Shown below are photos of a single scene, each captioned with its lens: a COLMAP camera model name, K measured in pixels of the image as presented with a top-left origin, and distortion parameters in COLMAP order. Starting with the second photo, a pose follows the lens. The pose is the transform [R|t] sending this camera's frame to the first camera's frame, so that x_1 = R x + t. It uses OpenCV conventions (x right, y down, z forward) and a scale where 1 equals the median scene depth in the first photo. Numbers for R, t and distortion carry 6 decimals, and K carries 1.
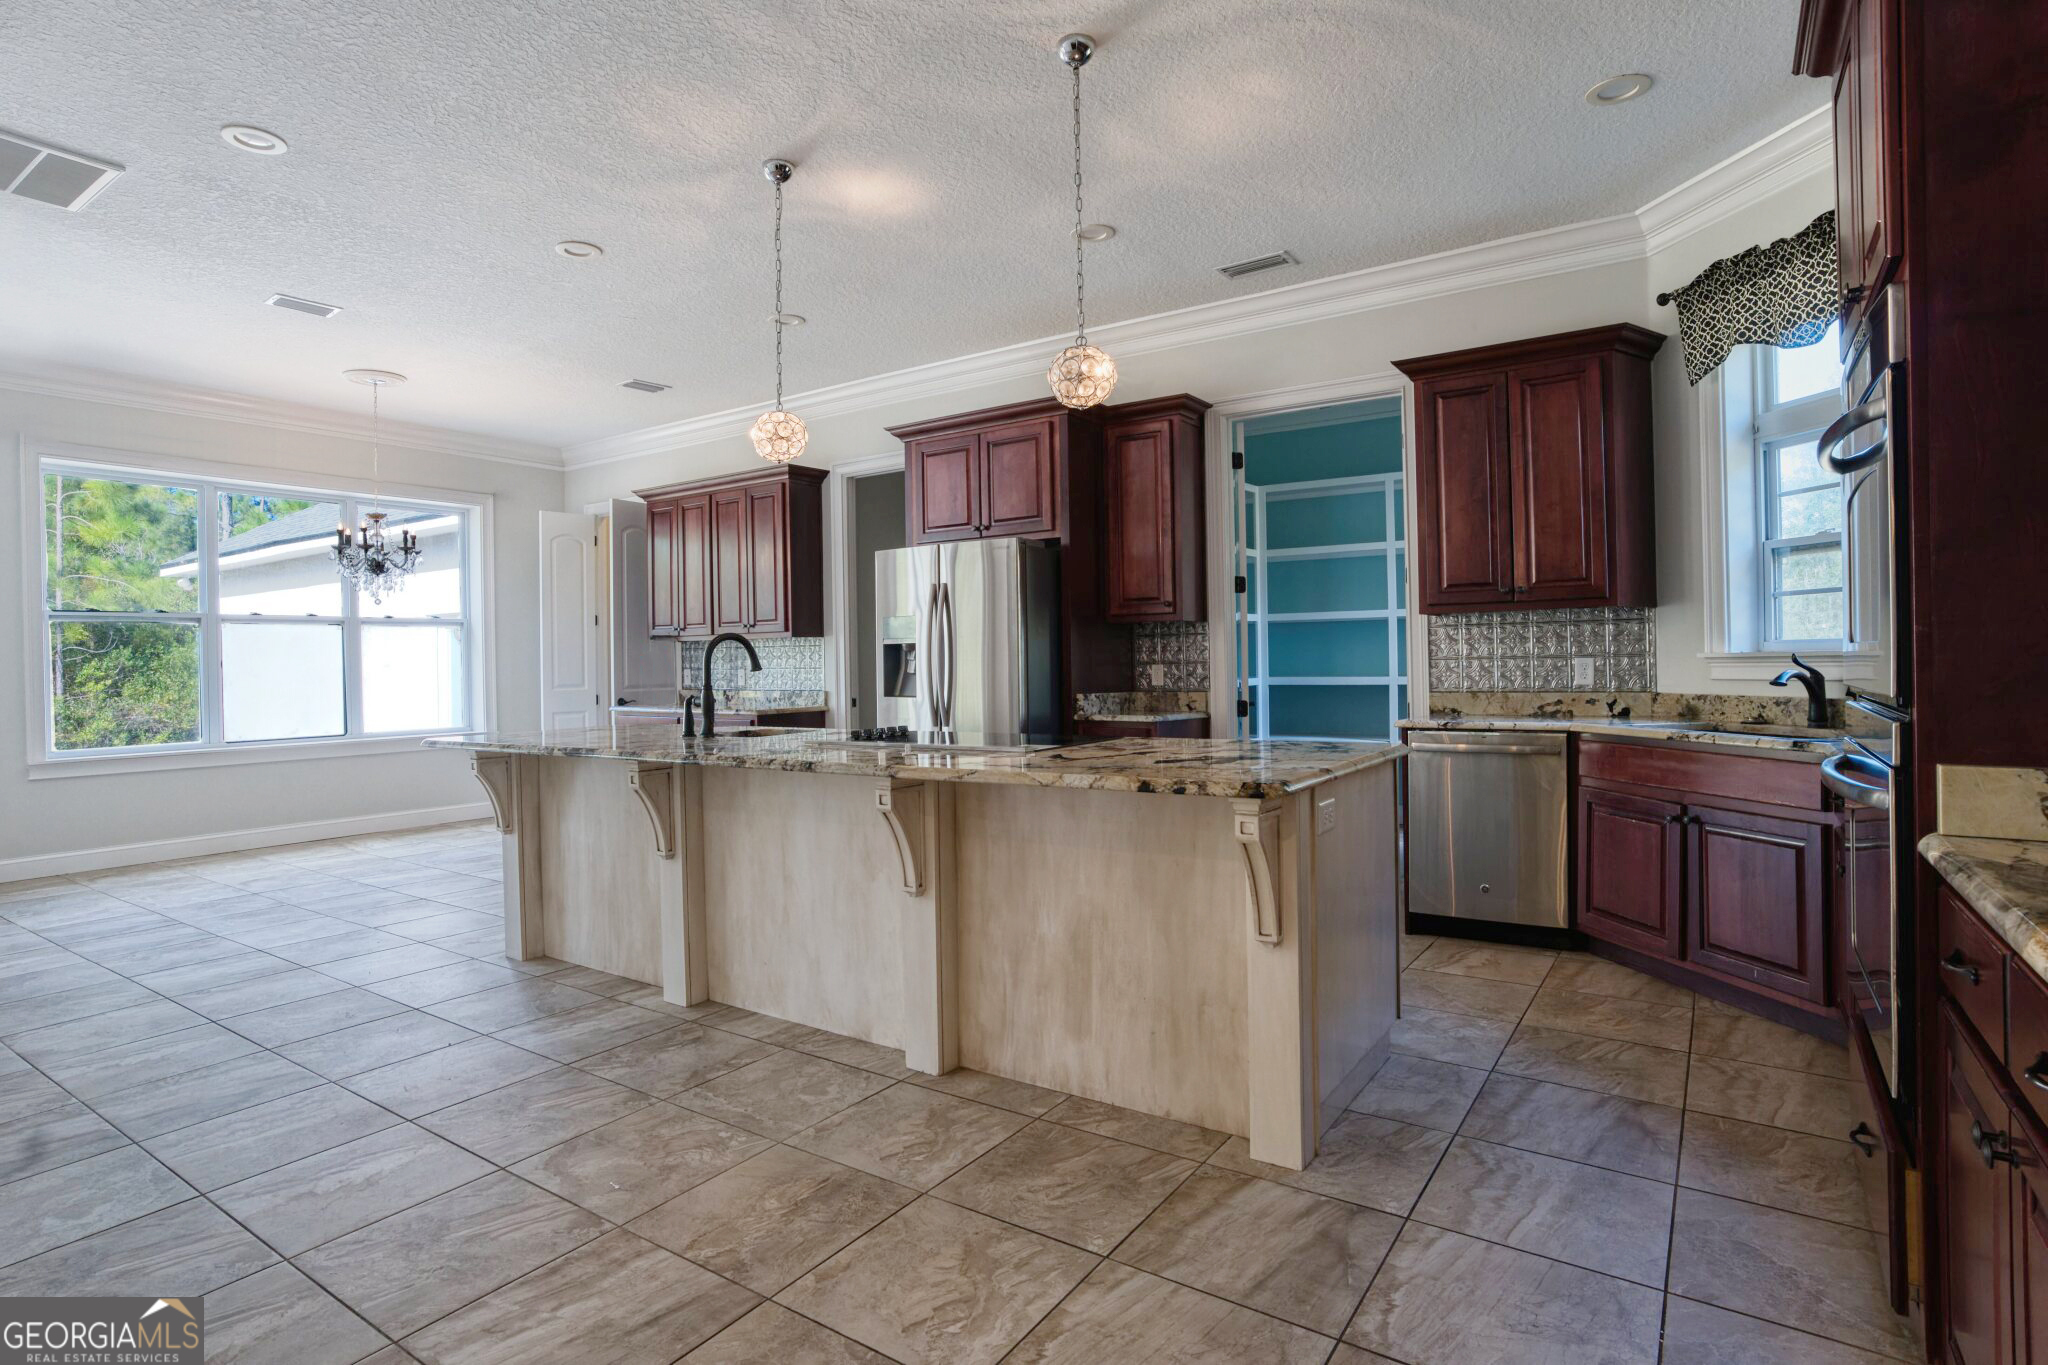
lens RADIAL K [[1018.1, 0, 1020.5], [0, 1018.1, 670.8], [0, 0, 1]] dist [-0.015425, 0.002340]
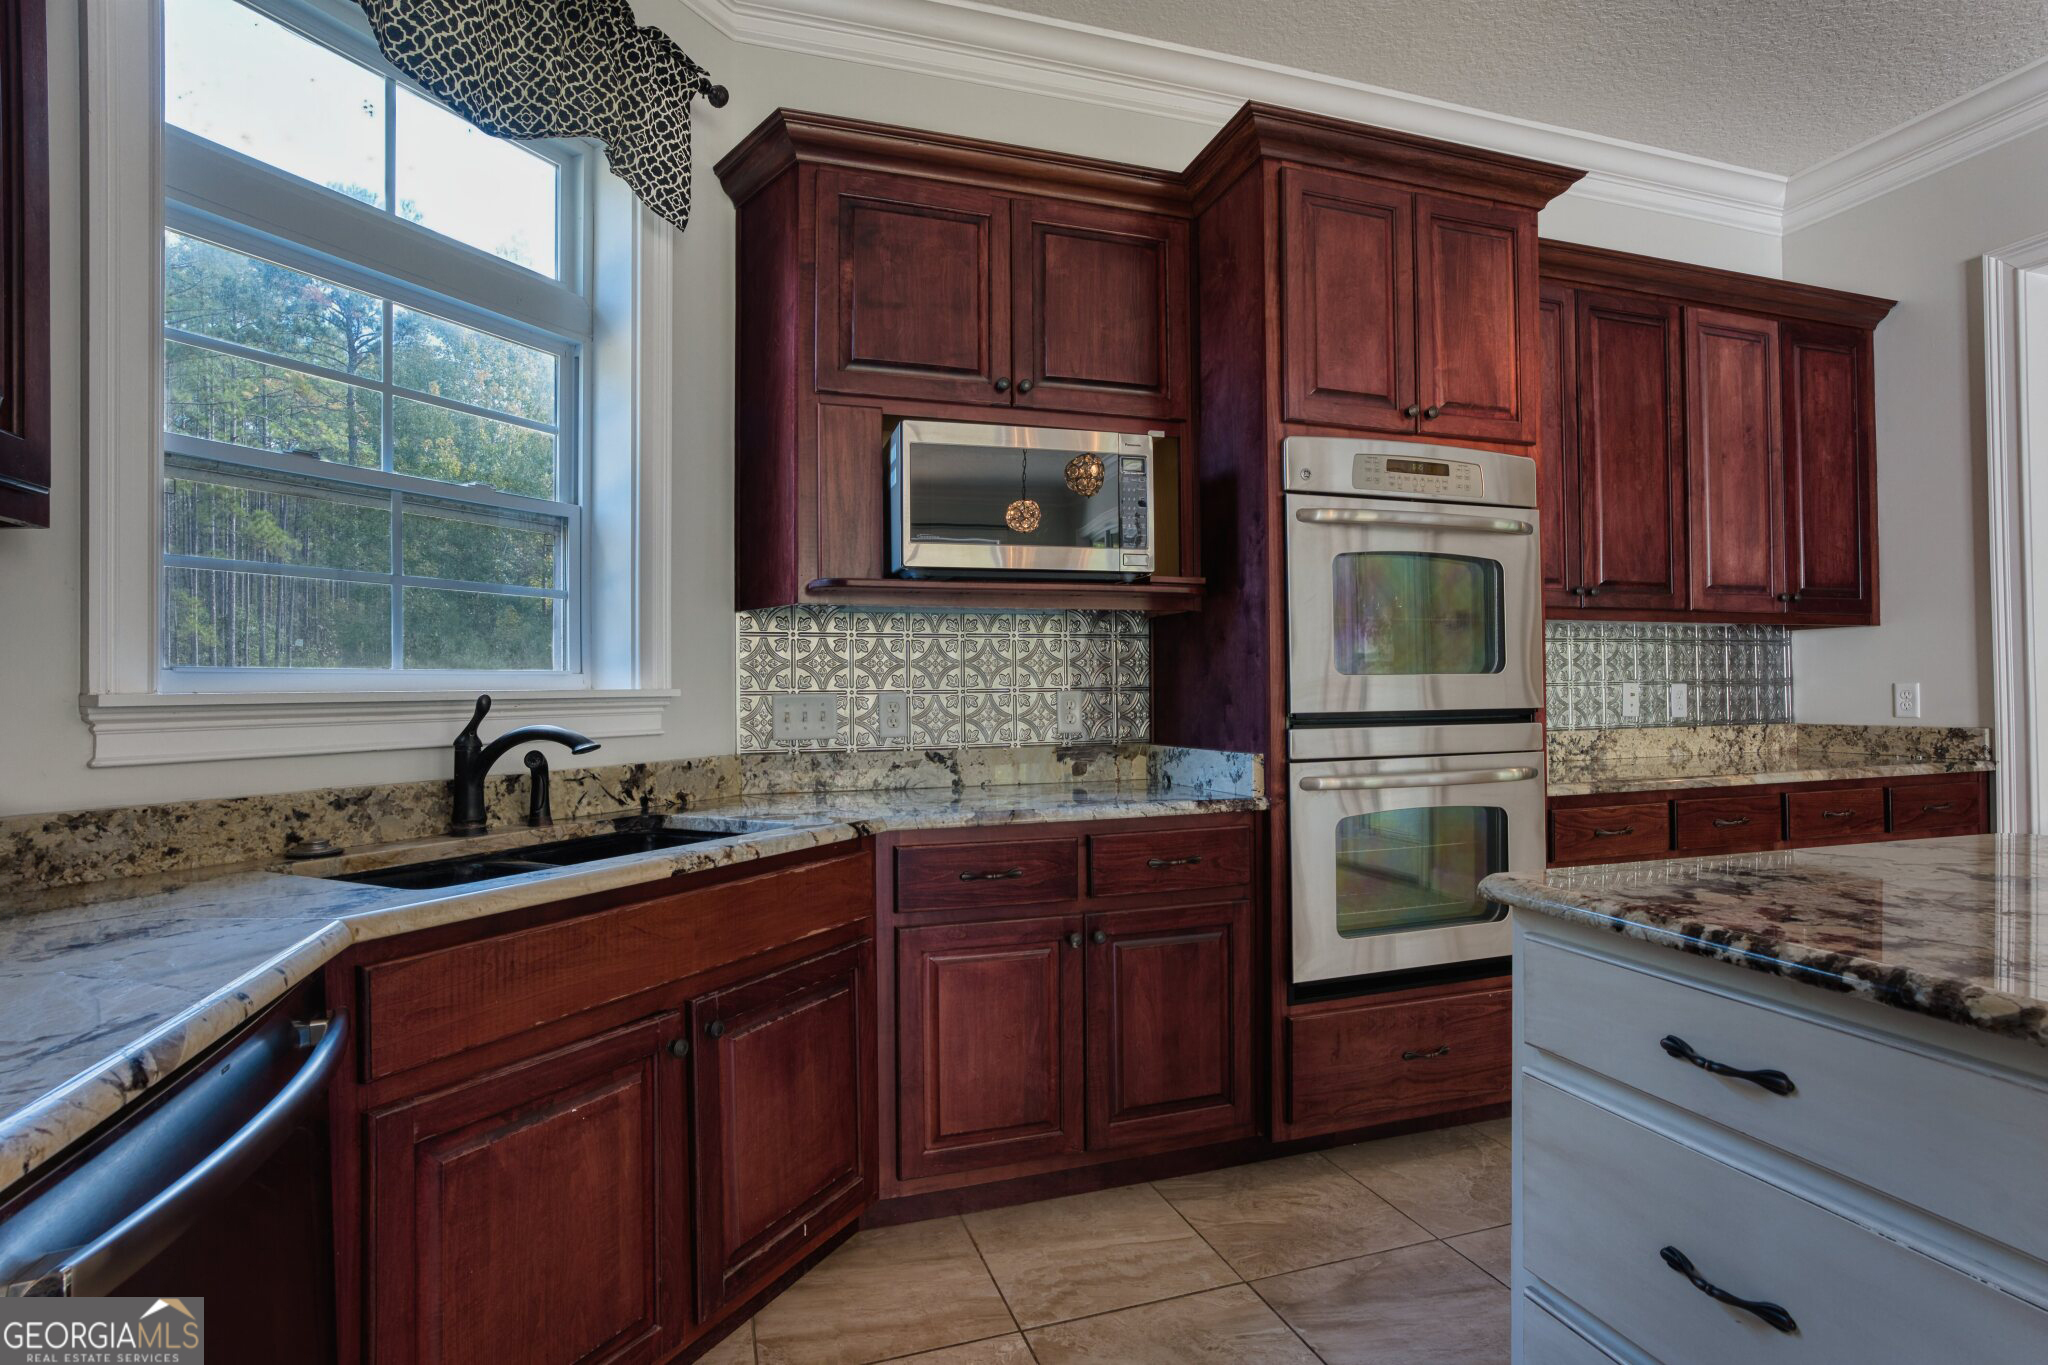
lens RADIAL K [[1018.1, 0, 1025.6], [0, 1018.1, 686.5], [0, 0, 1]] dist [-0.015425, 0.002340]
pose [[-0.792600, 0.023411, 0.609293, 0.271030], [0.023419, 0.999694, -0.007946, -0.014366], [-0.609292, 0.007971, -0.792906, 1.492132]]
